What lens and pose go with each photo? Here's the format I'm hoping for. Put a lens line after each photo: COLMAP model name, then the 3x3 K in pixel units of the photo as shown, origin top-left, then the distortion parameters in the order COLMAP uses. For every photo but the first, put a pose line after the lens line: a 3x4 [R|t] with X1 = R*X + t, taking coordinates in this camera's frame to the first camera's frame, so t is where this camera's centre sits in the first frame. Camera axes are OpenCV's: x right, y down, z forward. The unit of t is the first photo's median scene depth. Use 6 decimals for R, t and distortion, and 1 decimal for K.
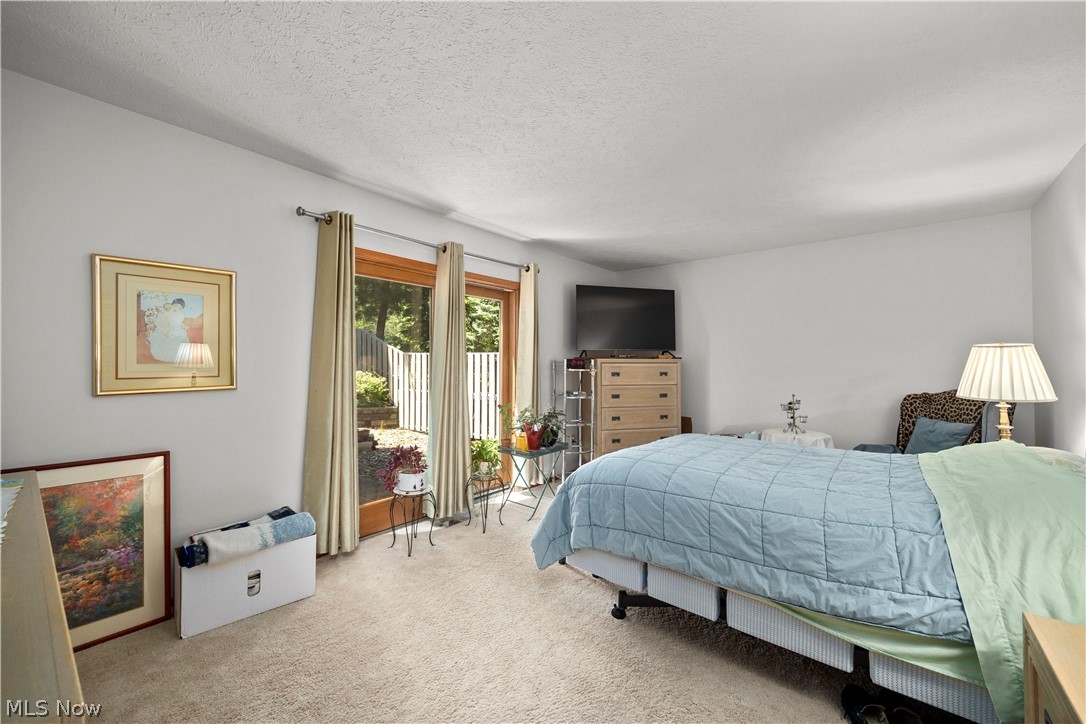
lens RADIAL K [[425.3, 0, 545.1], [0, 425.3, 362.5], [0, 0, 1]] dist [0.001345, 0.000218]
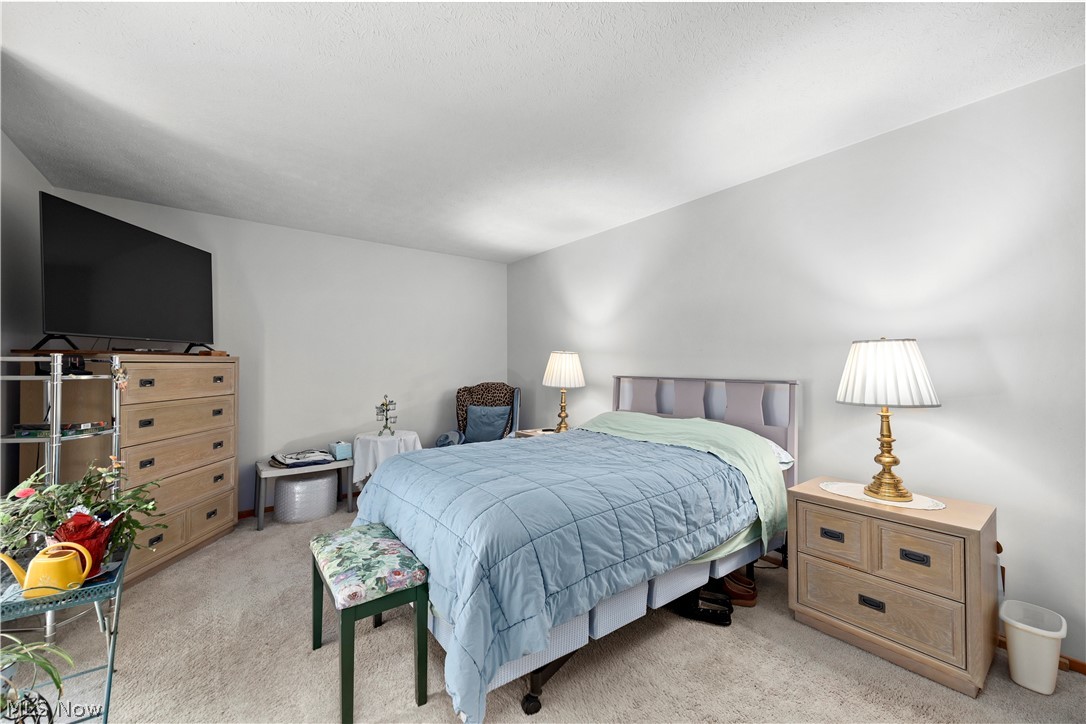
lens RADIAL K [[425.3, 0, 543.0], [0, 425.3, 362.5], [0, 0, 1]] dist [0.001345, 0.000218]
pose [[0.234881, 0.004522, 0.972014, -0.258835], [-0.003703, 0.999986, -0.003757, 0.002052], [-0.972017, -0.002717, 0.234895, 0.392005]]
